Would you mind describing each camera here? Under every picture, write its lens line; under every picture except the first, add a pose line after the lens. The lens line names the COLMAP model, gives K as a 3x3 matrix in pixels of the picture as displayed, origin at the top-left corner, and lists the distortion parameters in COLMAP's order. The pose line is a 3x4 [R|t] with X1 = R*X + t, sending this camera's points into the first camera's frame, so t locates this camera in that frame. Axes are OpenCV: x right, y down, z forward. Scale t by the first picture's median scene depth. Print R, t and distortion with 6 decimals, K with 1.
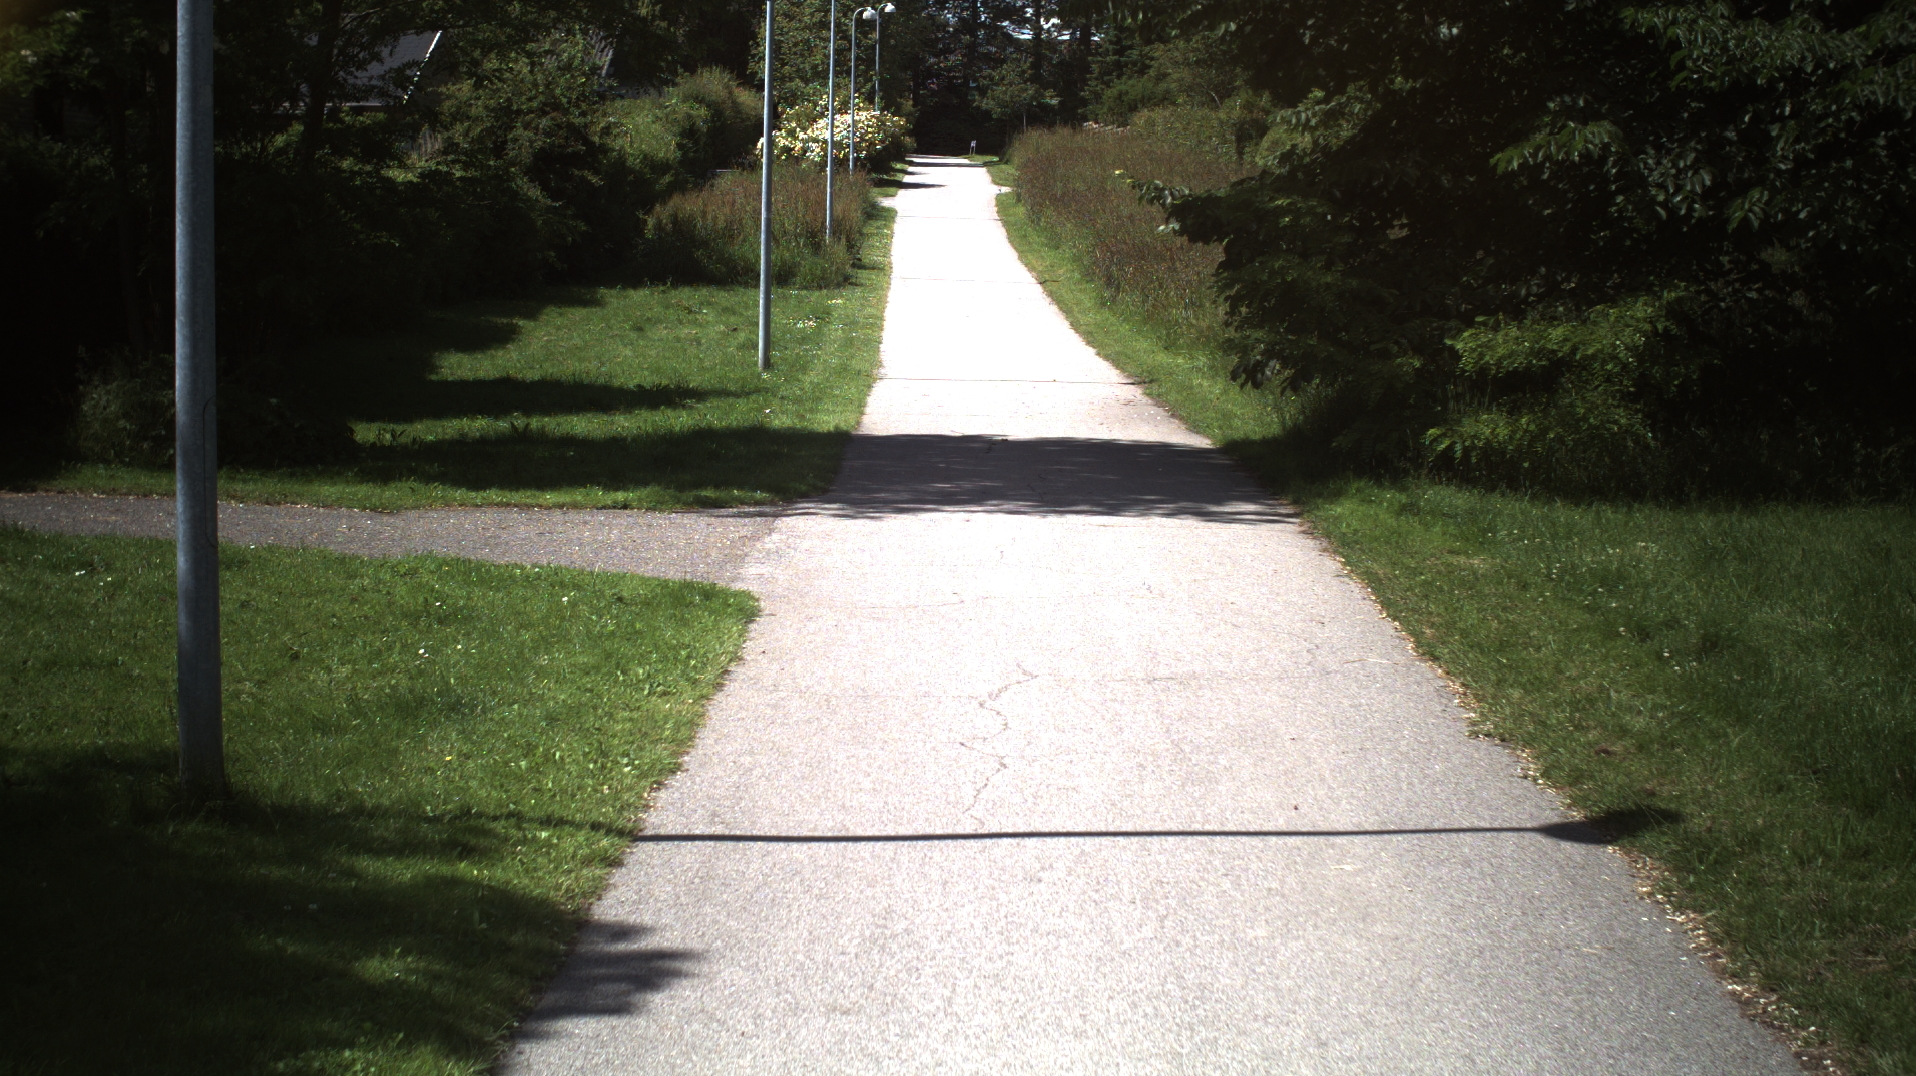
lens RADIAL K [[3399.1, 0, 954.5], [0, 3399.1, 600.8], [0, 0, 1]] dist [-0.213255, 0.064016]
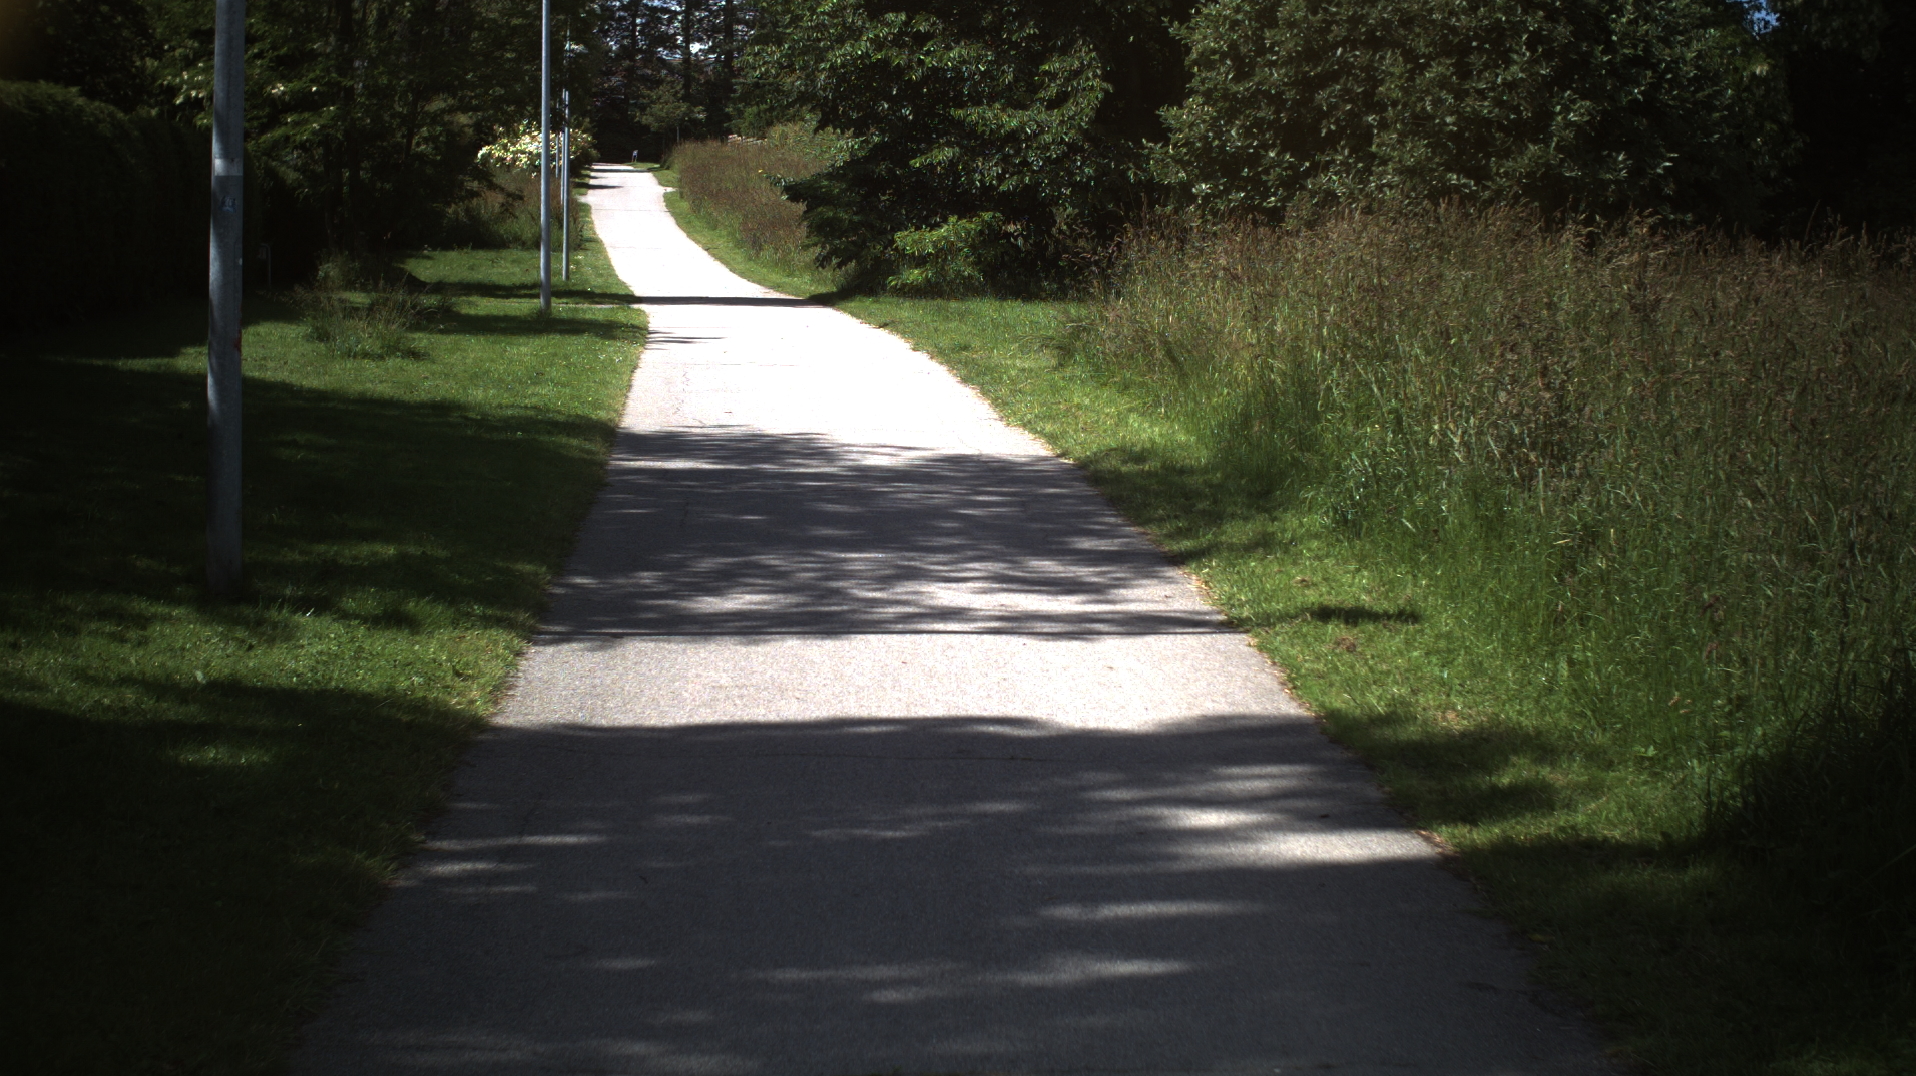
lens RADIAL K [[3415.9, 0, 958.0], [0, 3415.9, 538.0], [0, 0, 1]] dist [-0.294842, 0.539243]
pose [[0.994291, -0.012667, 0.105952, -0.029138], [0.014824, 0.999698, -0.019596, 0.075131], [-0.105672, 0.021055, 0.994178, -0.578396]]
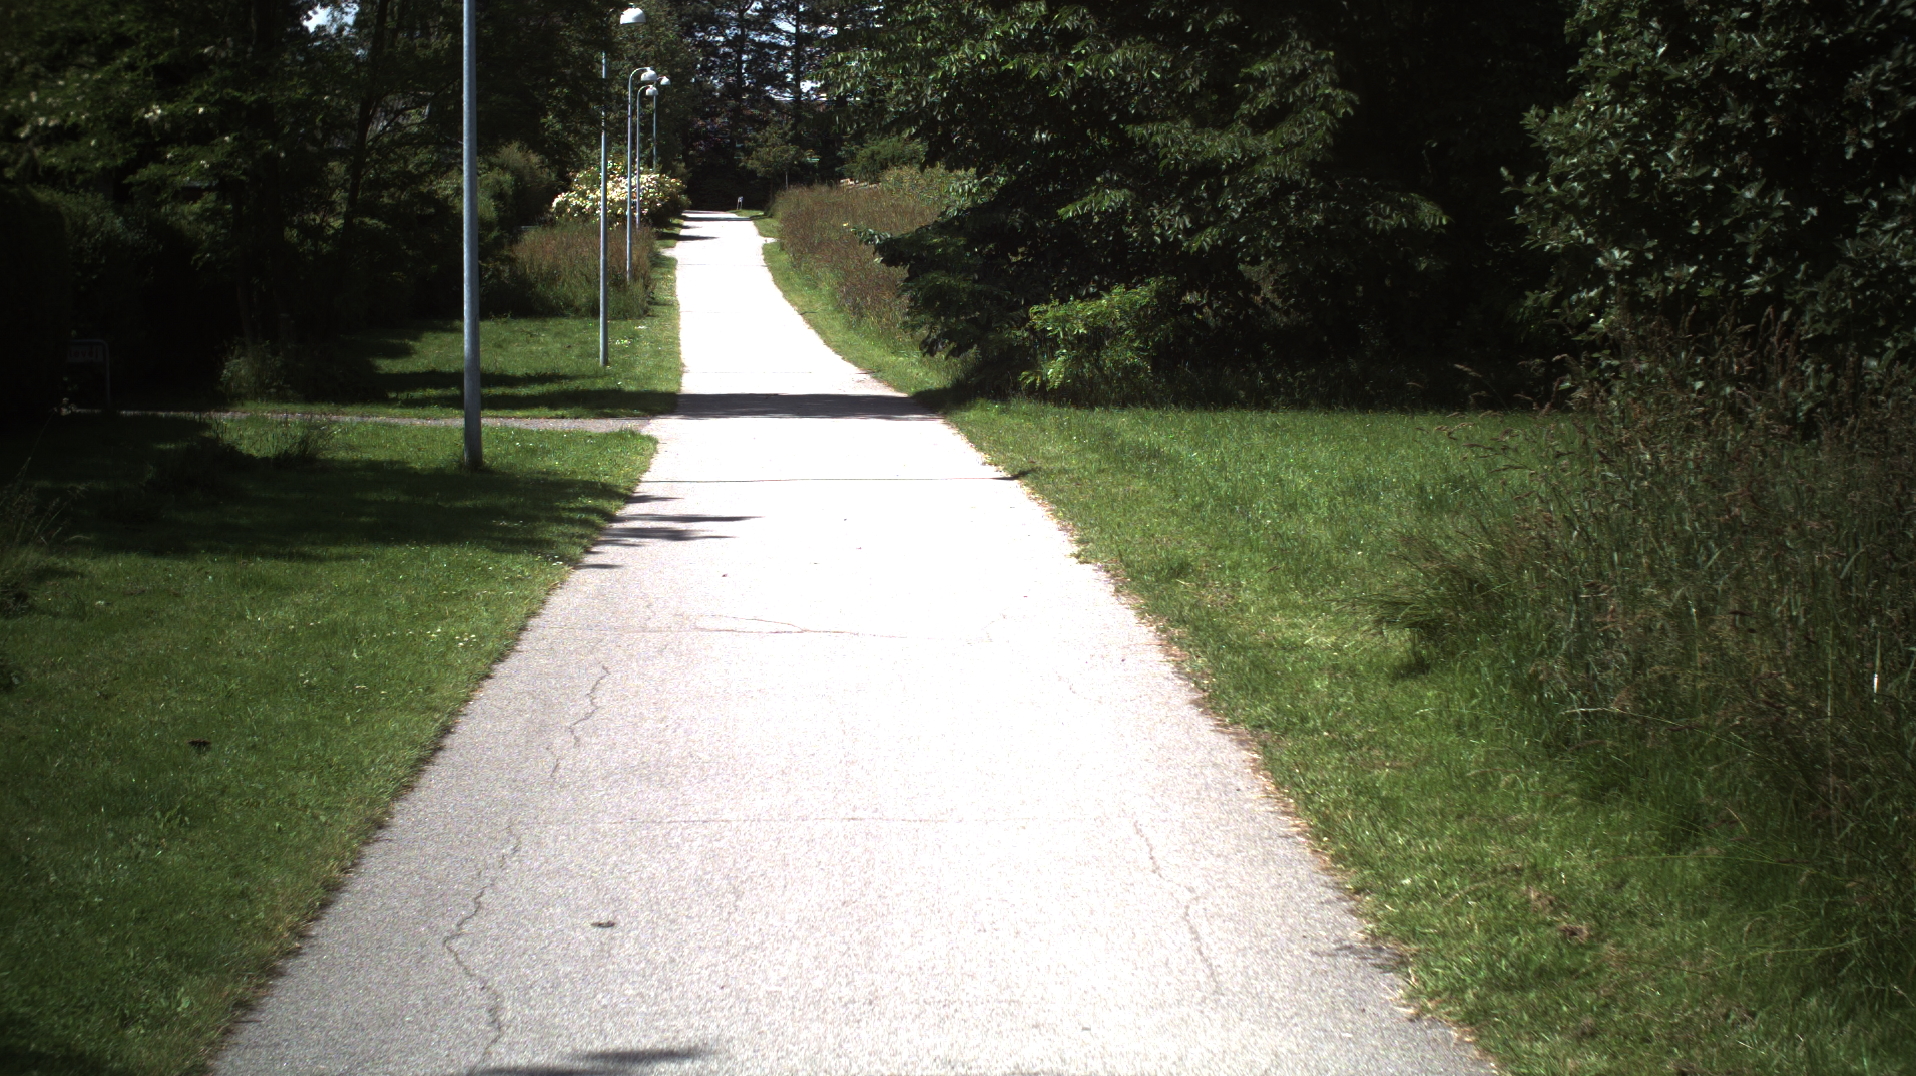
lens RADIAL K [[3415.9, 0, 958.0], [0, 3415.9, 538.0], [0, 0, 1]] dist [-0.294842, 0.539243]
pose [[0.997462, -0.017841, 0.068932, -0.005597], [0.020172, 0.999243, -0.033273, 0.036665], [-0.068287, 0.034579, 0.997066, -0.289509]]
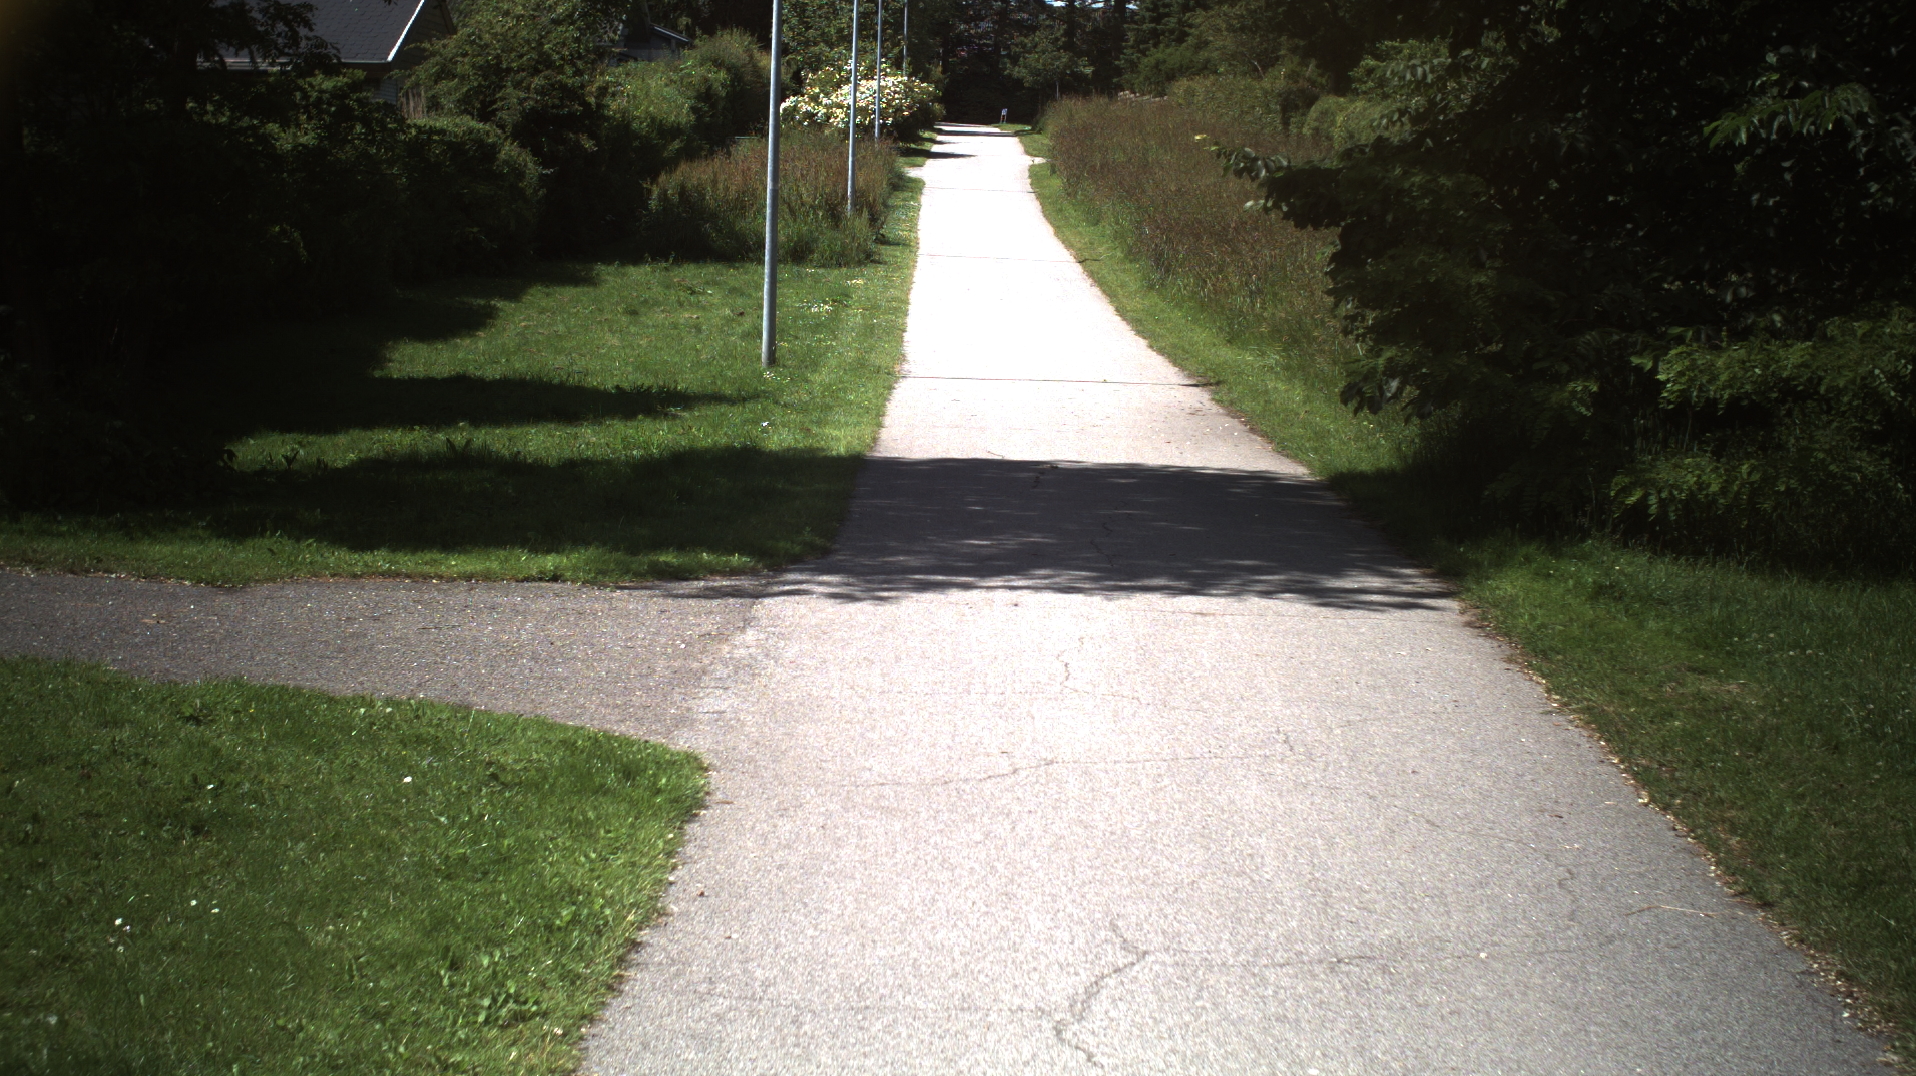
lens RADIAL K [[3399.1, 0, 954.5], [0, 3399.1, 600.8], [0, 0, 1]] dist [-0.213255, 0.064016]
pose [[0.999926, 0.009941, -0.006977, -0.001562], [-0.009881, 0.999915, 0.008516, -0.011202], [0.007061, -0.008446, 0.999939, 0.095840]]
